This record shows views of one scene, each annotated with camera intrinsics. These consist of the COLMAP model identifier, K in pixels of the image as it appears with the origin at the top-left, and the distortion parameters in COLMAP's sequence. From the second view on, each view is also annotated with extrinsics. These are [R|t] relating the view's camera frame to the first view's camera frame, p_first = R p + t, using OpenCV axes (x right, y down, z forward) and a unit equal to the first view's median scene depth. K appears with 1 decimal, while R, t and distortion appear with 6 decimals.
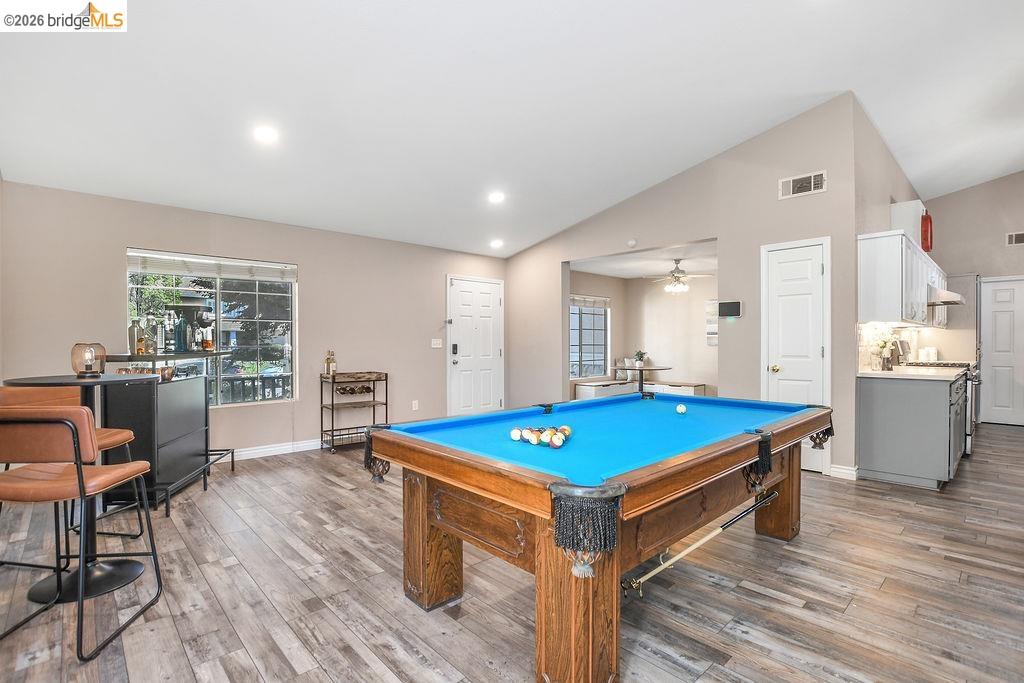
lens RADIAL K [[476.5, 0, 510.4], [0, 476.5, 345.6], [0, 0, 1]] dist [-0.002865, -0.000626]
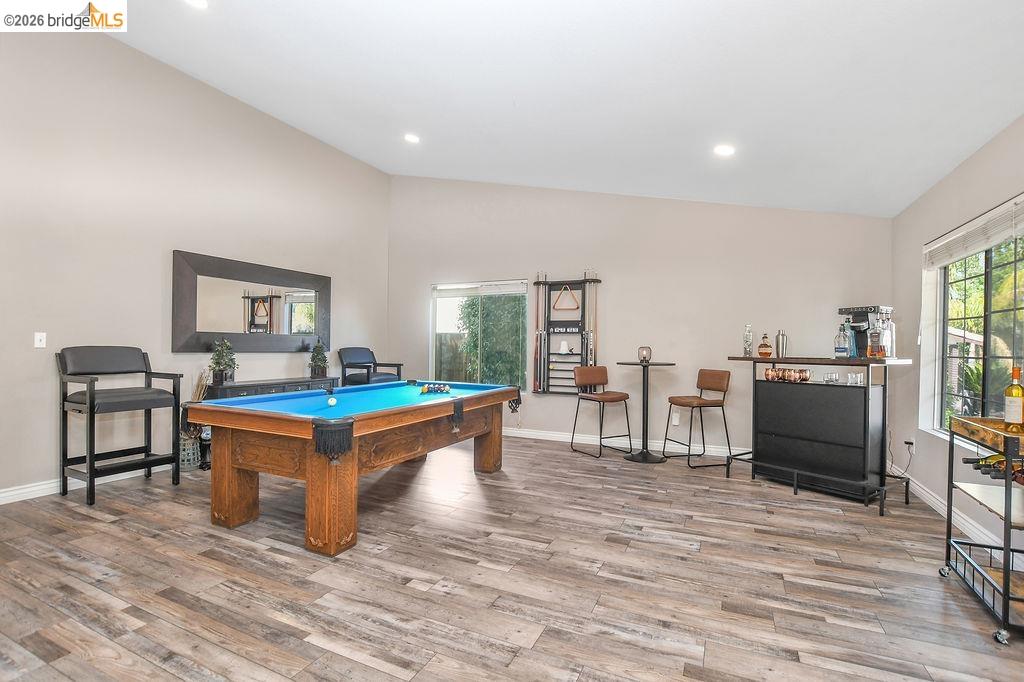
lens RADIAL K [[473.5, 0, 500.8], [0, 473.5, 345.7], [0, 0, 1]] dist [-0.026111, 0.000180]
pose [[-0.929944, -0.013427, -0.367456, 0.379539], [-0.017739, 0.999808, 0.008359, -0.013492], [0.367273, 0.014291, -0.930003, 2.055756]]
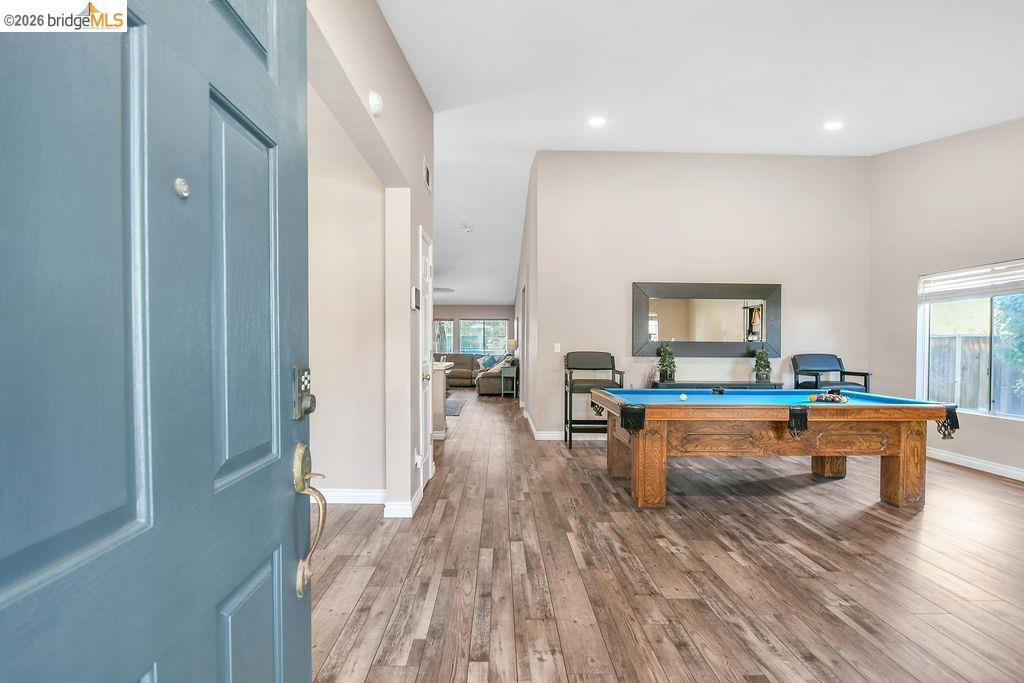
lens RADIAL K [[487.3, 0, 508.5], [0, 487.3, 356.6], [0, 0, 1]] dist [-0.027595, 0.000018]
pose [[-0.741660, -0.019973, 0.670478, -0.176955], [-0.002437, 0.999630, 0.027082, -0.015952], [-0.670771, 0.018452, -0.741435, 2.223840]]
